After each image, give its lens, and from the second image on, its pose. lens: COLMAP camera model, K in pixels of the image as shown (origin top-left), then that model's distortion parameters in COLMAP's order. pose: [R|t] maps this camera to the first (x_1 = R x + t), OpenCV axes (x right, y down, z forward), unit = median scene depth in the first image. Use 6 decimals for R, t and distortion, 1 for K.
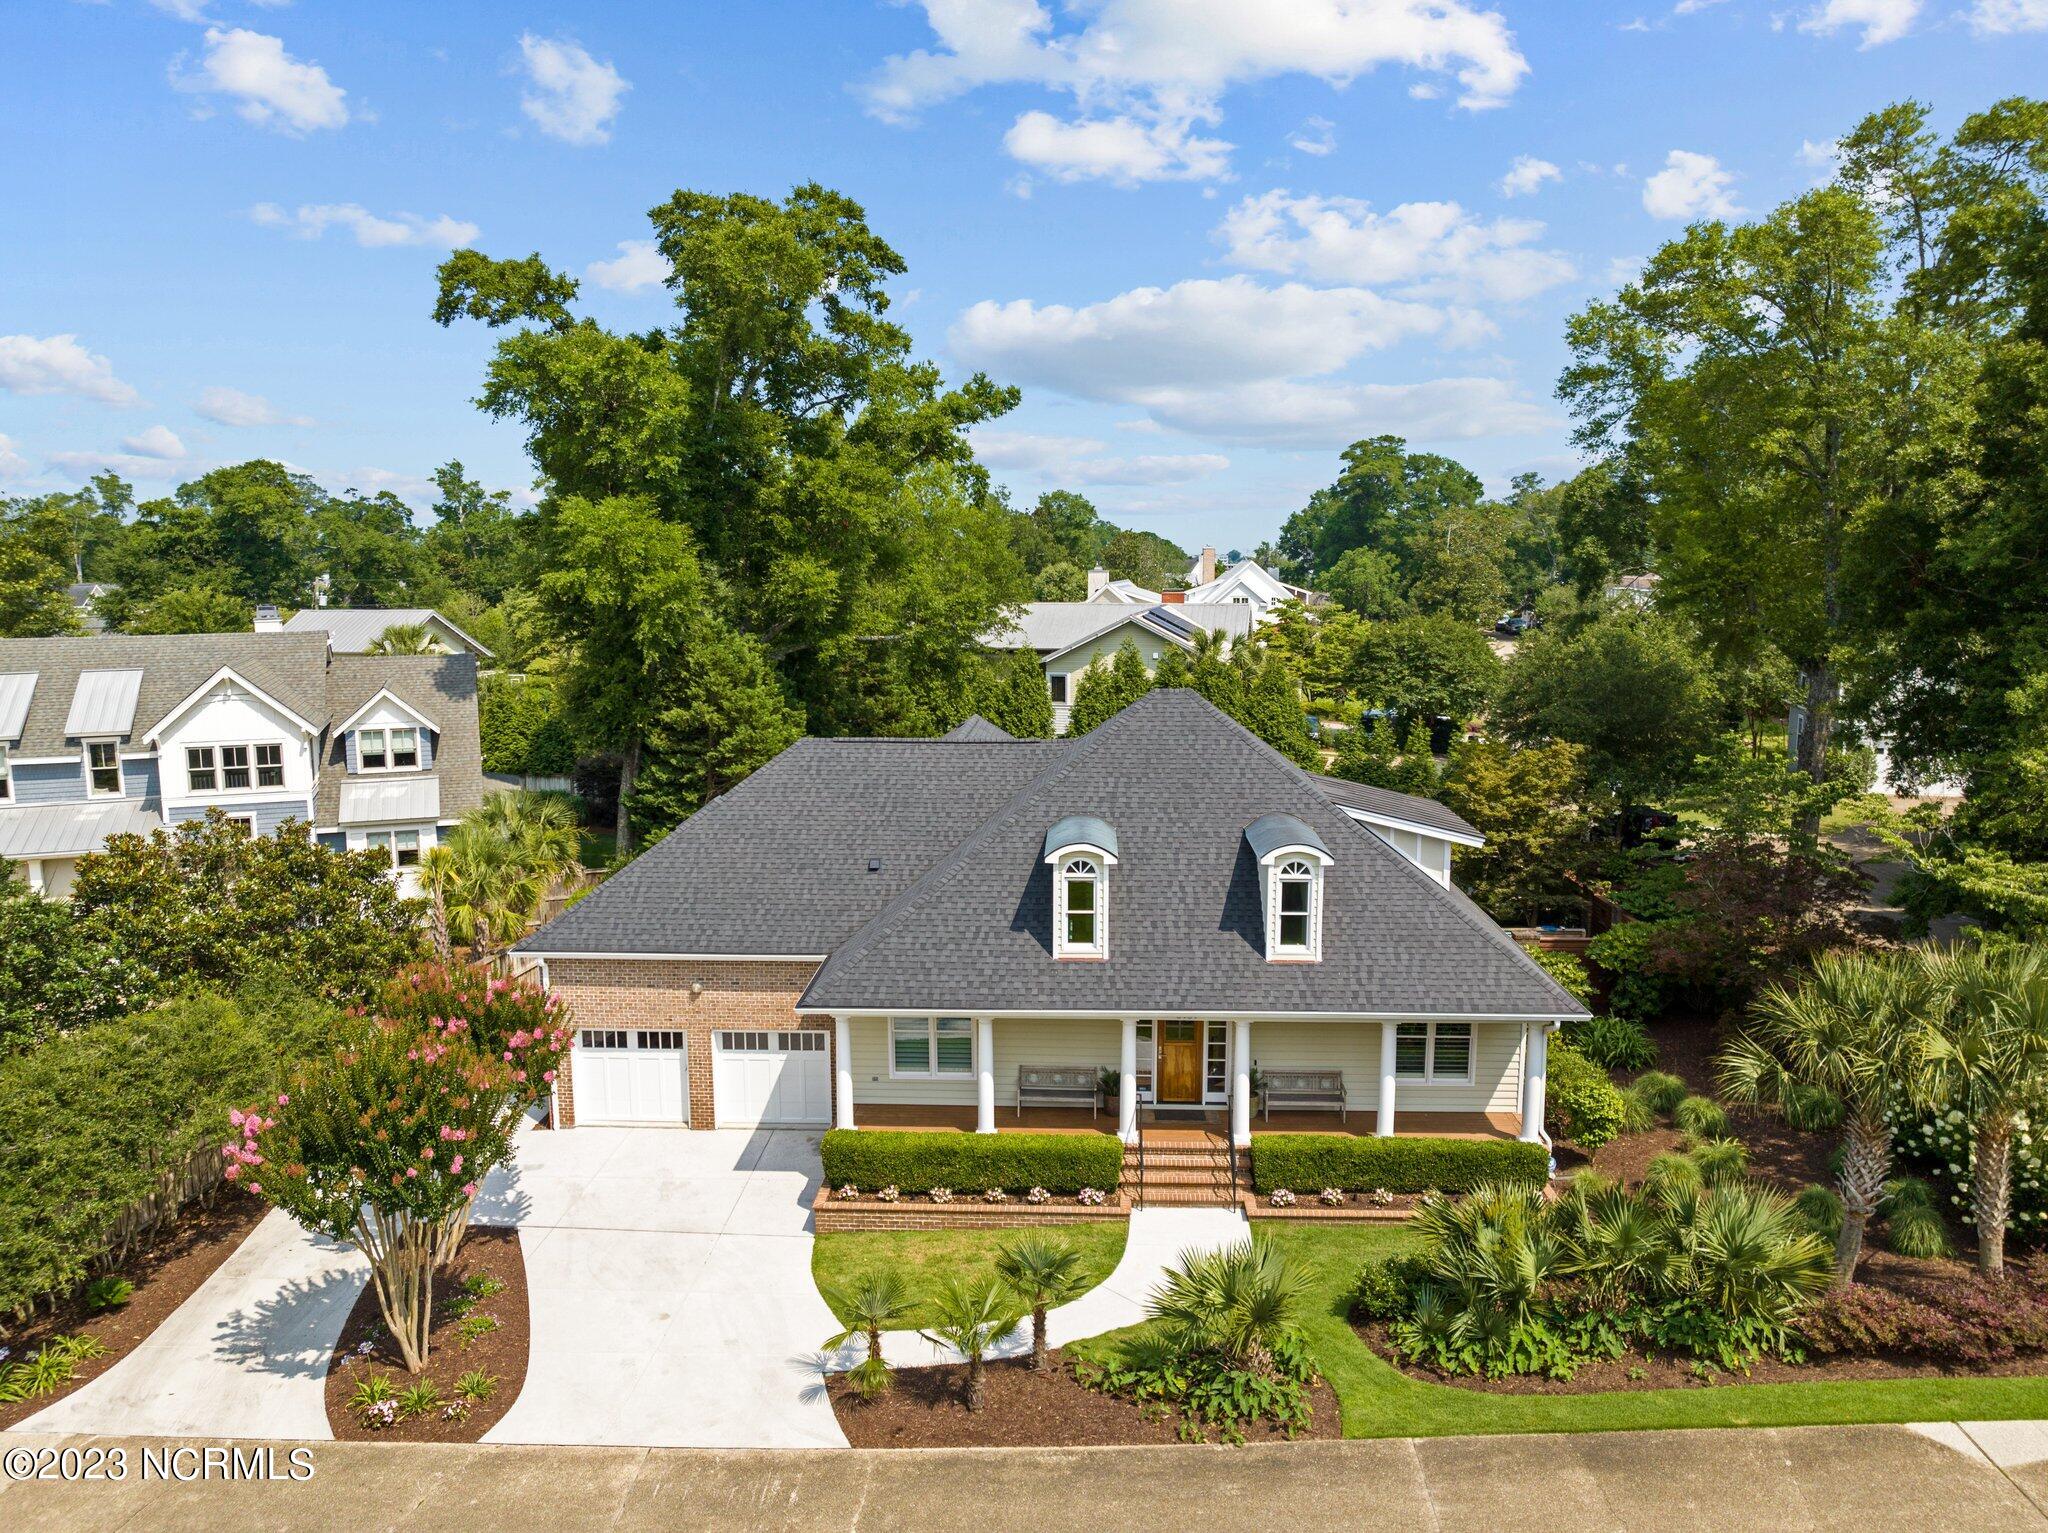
lens RADIAL K [[1447.4, 0, 1017.9], [0, 1447.4, 769.9], [0, 0, 1]] dist [-0.038738, 0.006270]
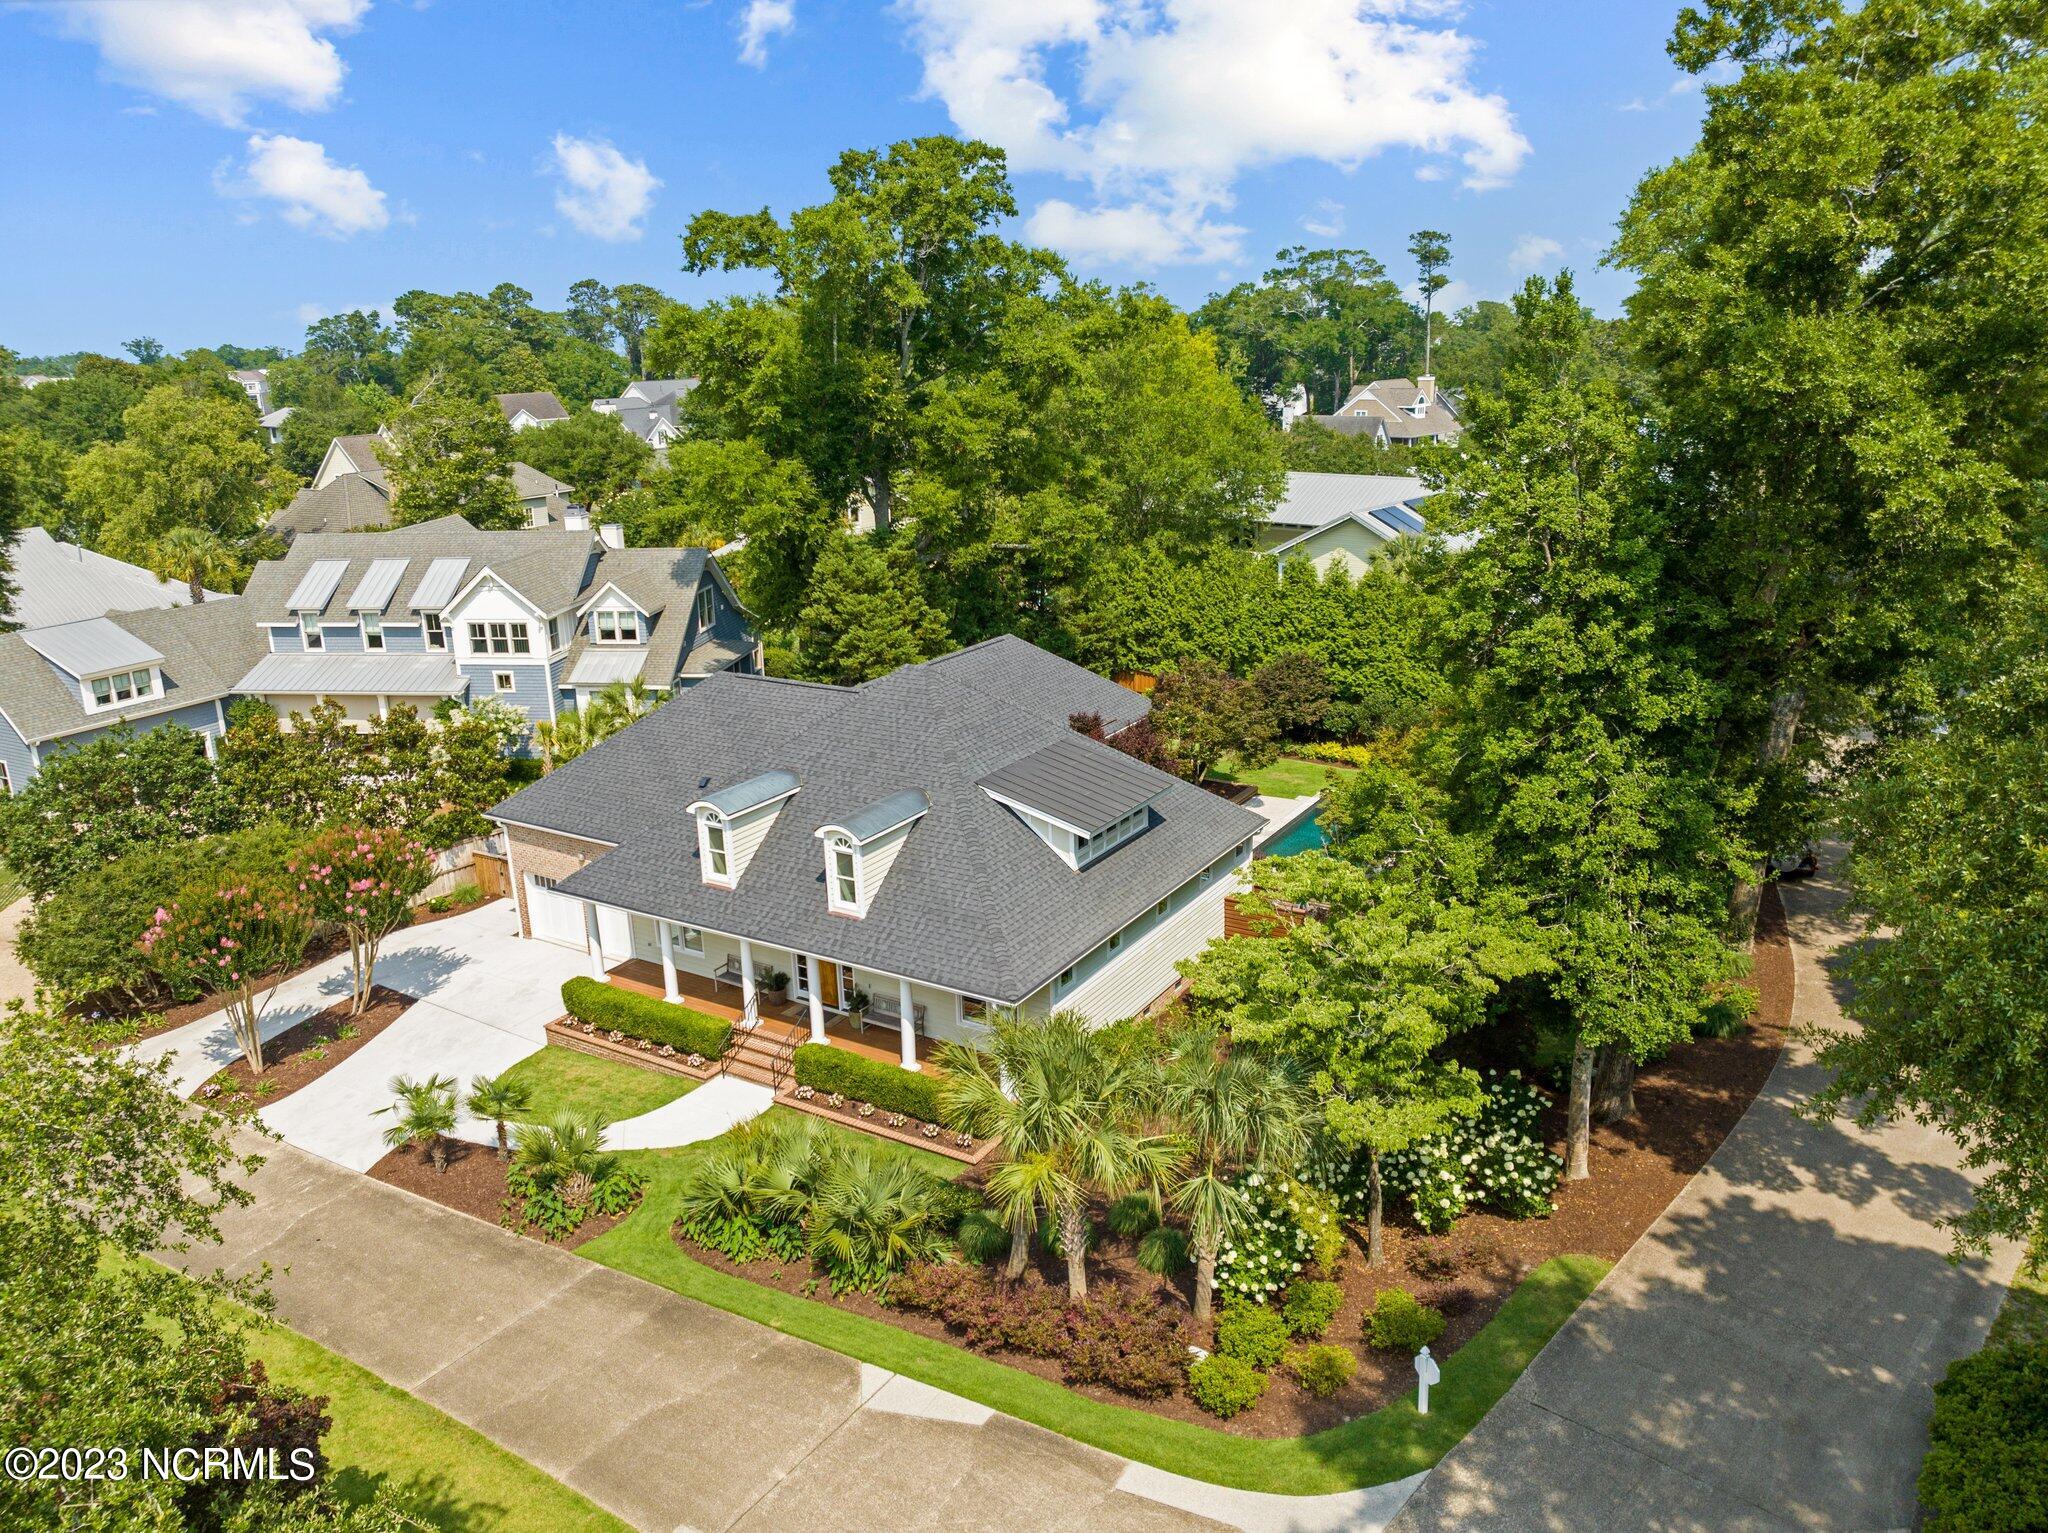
lens RADIAL K [[1490.8, 0, 1020.1], [0, 1490.8, 764.0], [0, 0, 1]] dist [-0.037996, -0.005534]
pose [[0.875784, 0.118147, -0.468020, 0.790237], [-0.049657, 0.986491, 0.156110, -0.178017], [0.480142, -0.113478, 0.869820, -0.029448]]
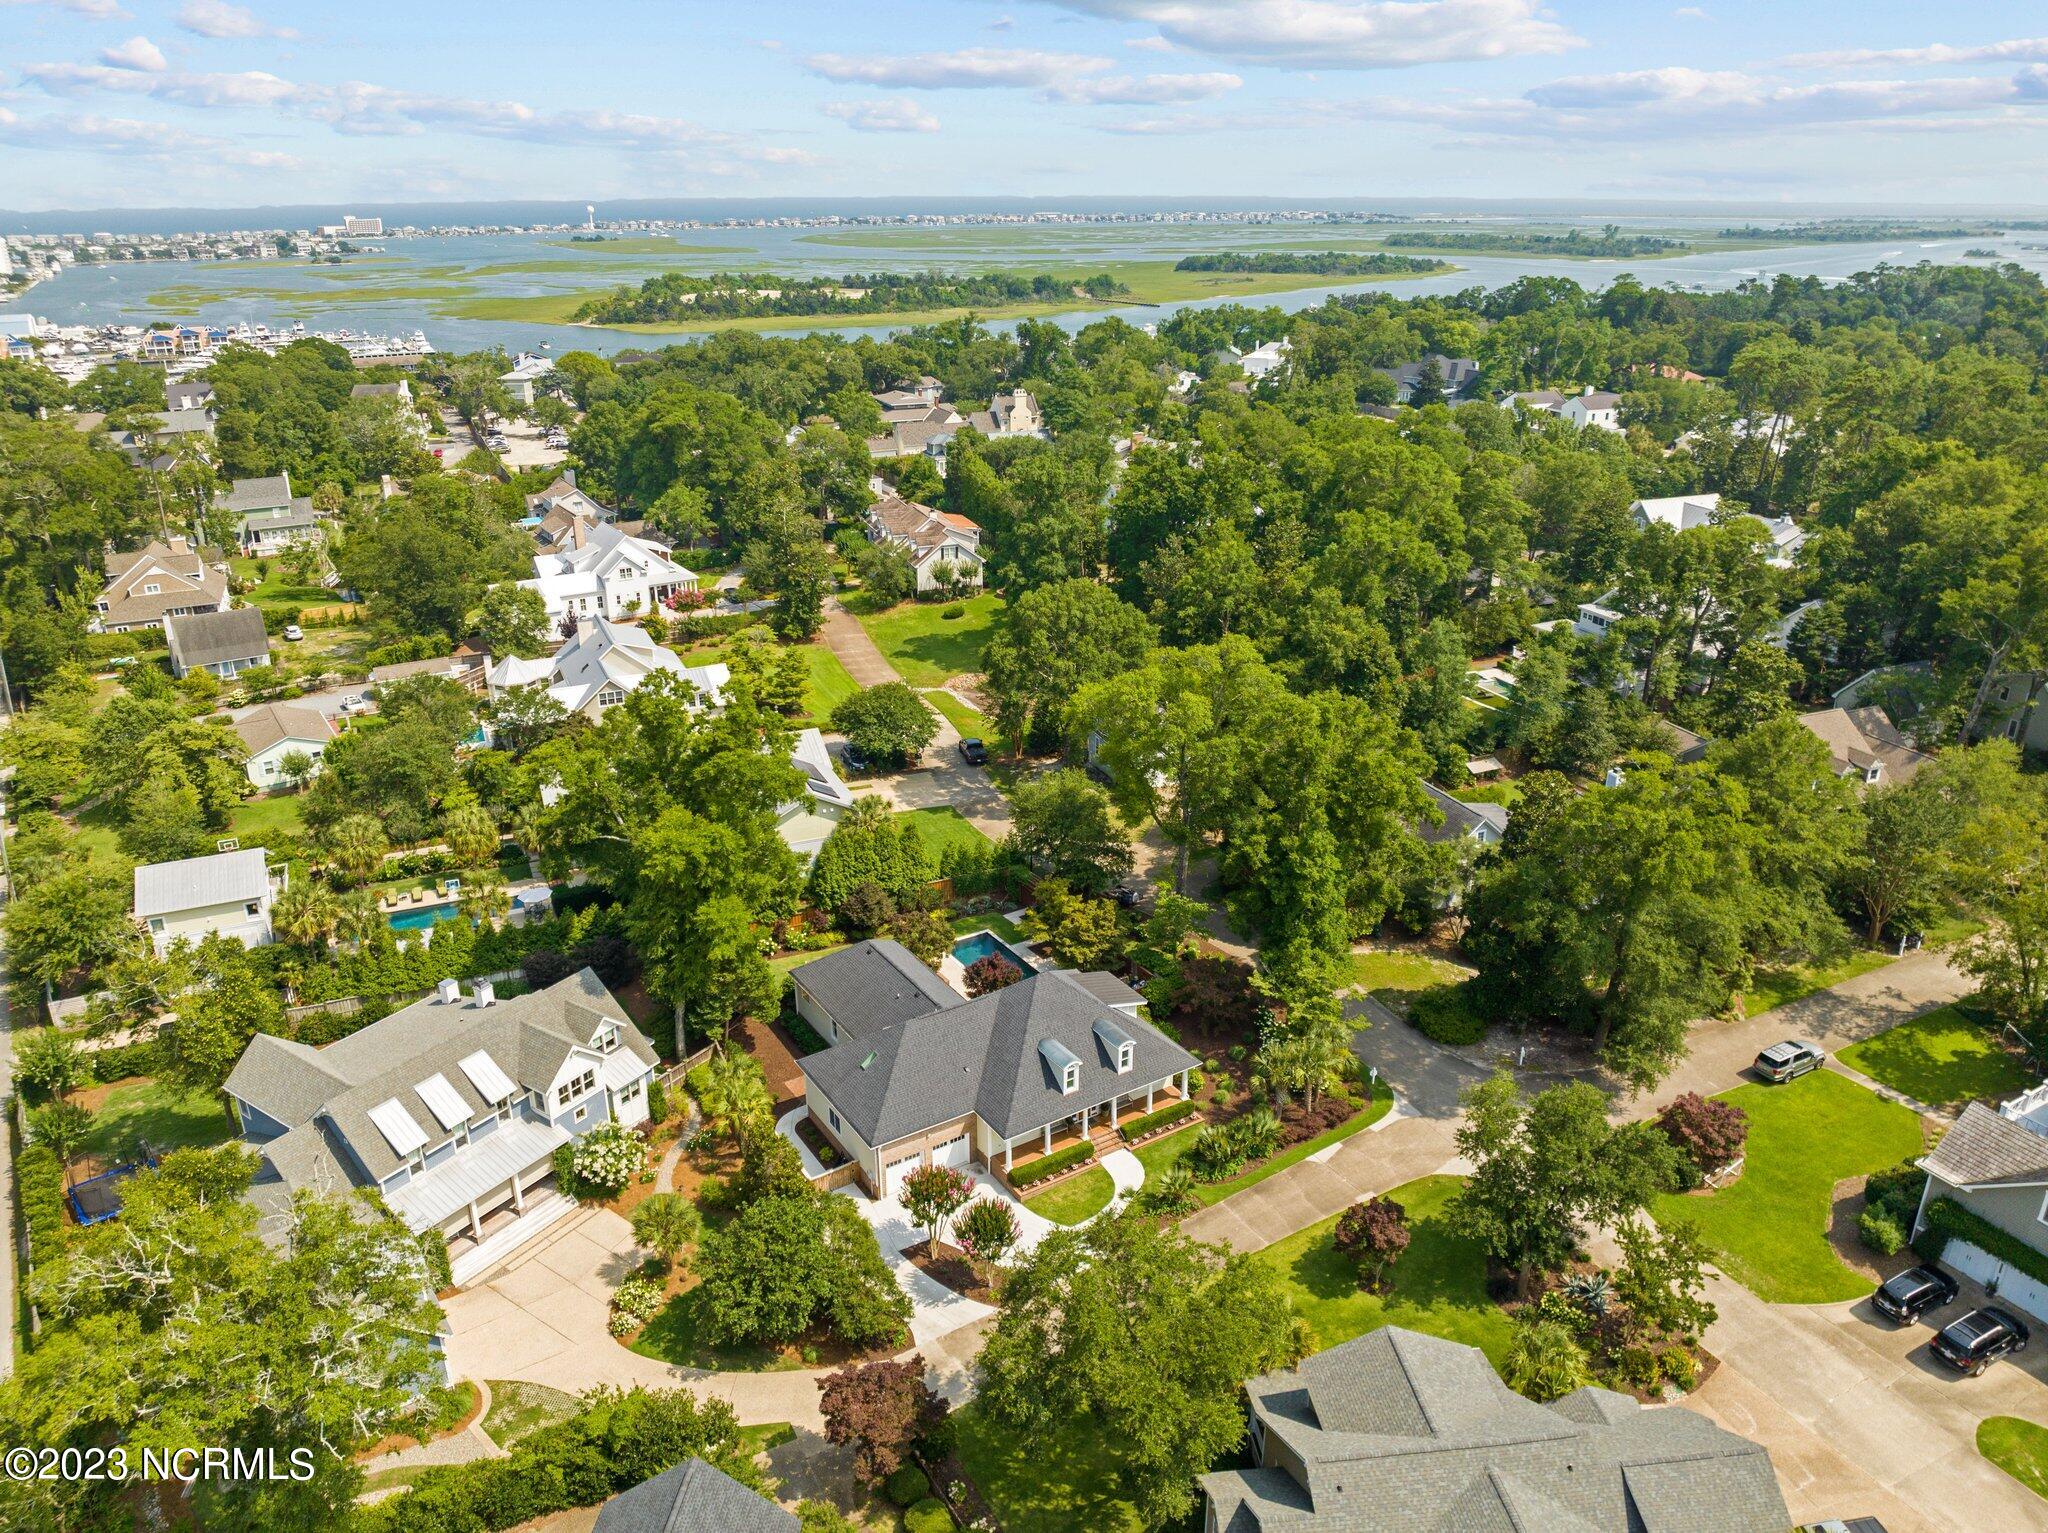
lens RADIAL K [[1444.8, 0, 1026.2], [0, 1444.8, 773.2], [0, 0, 1]] dist [-0.043559, 0.004286]
pose [[0.812670, -0.216860, 0.540868, -1.379211], [0.086093, 0.962670, 0.256622, -1.178432], [-0.576329, -0.161984, 0.801003, -1.170760]]
